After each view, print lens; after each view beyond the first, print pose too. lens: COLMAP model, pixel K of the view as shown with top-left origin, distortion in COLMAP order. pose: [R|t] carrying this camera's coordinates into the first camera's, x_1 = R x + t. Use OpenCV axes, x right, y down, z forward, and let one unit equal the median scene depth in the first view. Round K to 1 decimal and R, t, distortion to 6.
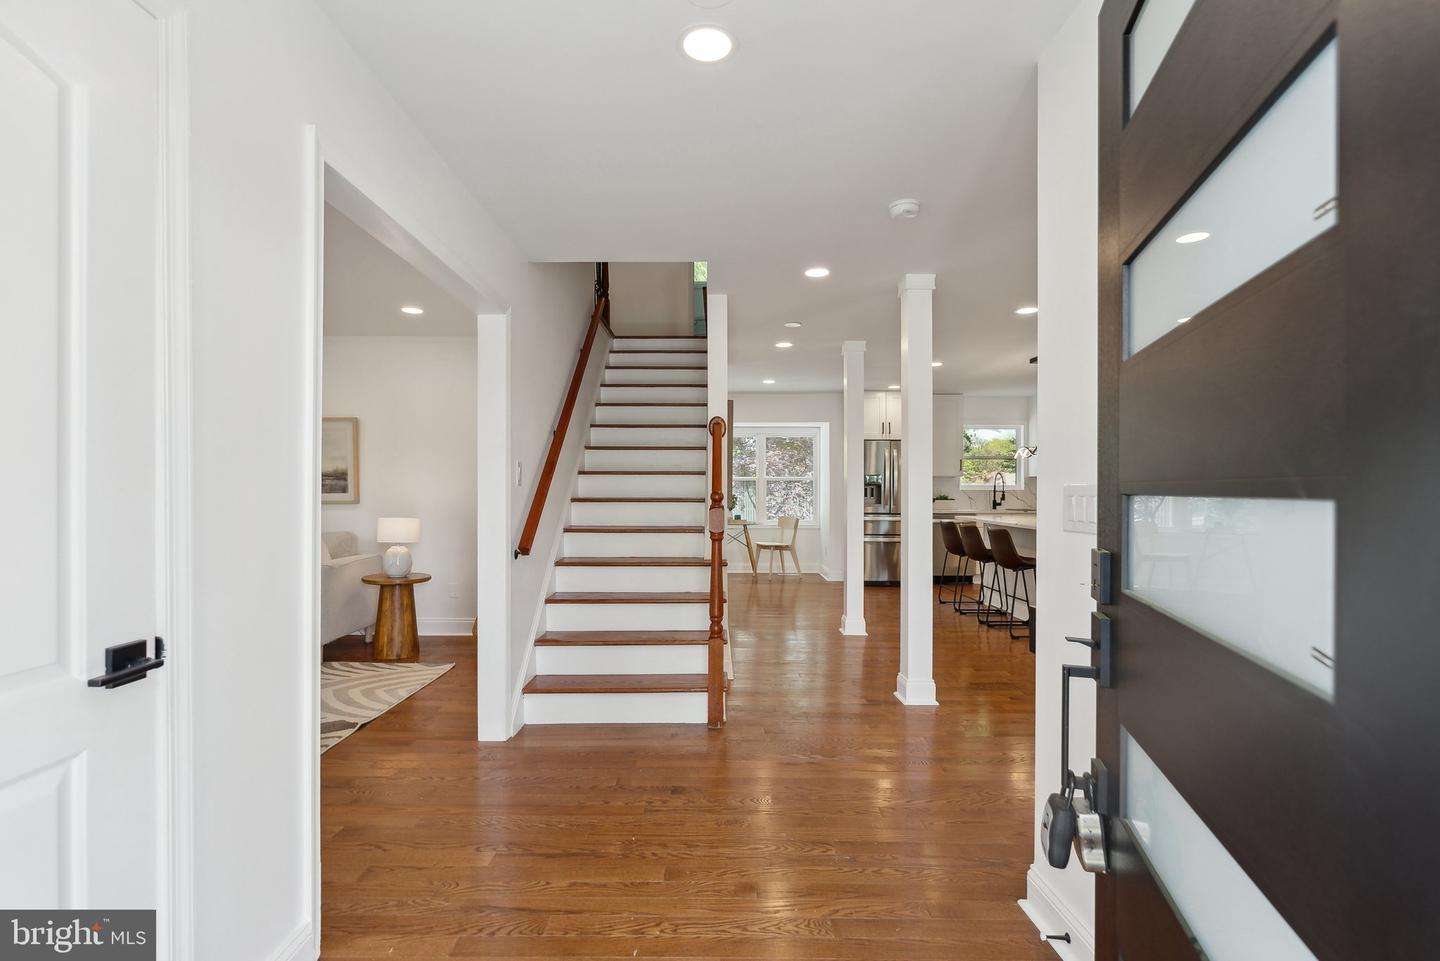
lens RADIAL K [[656.9, 0, 720.0], [0, 656.9, 480.5], [0, 0, 1]] dist [0.000895, 0.000484]
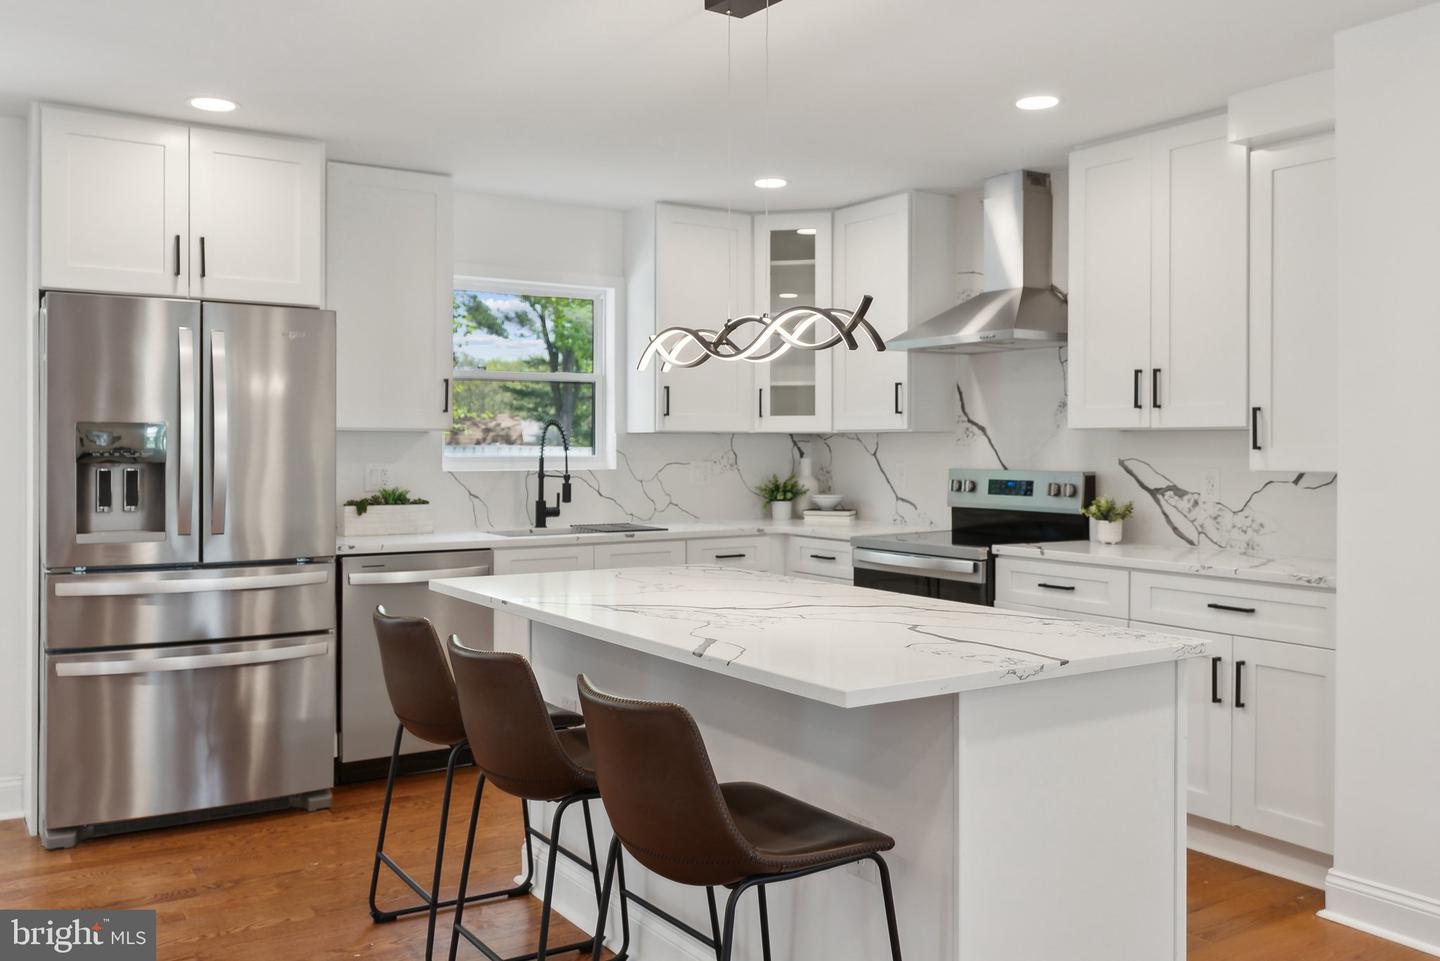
lens RADIAL K [[1234.6, 0, 719.5], [0, 1234.6, 457.9], [0, 0, 1]] dist [0.008569, 0.002252]
pose [[0.842111, -0.007266, 0.539256, 0.150120], [-0.003879, 0.999802, 0.019528, -0.005494], [-0.539291, -0.018536, 0.841915, 0.410713]]
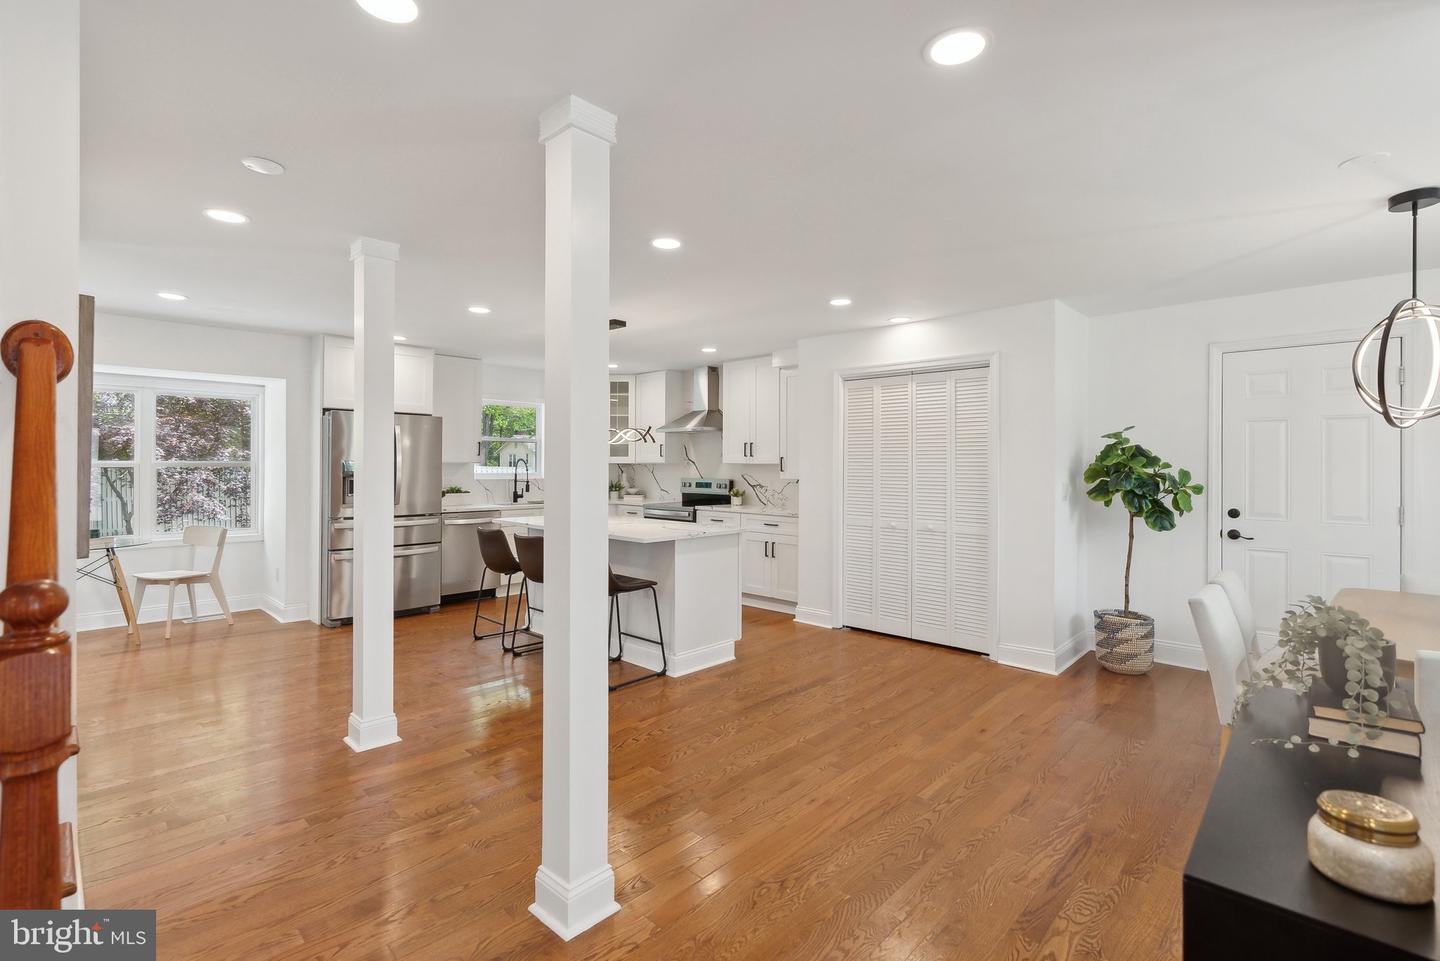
lens RADIAL K [[660.4, 0, 719.6], [0, 660.4, 465.7], [0, 0, 1]] dist [-0.002236, -0.000524]
pose [[0.699459, -0.000982, 0.714672, -0.000177], [-0.008725, 0.999913, 0.009914, -0.013500], [-0.714620, -0.013170, 0.699389, 0.230115]]
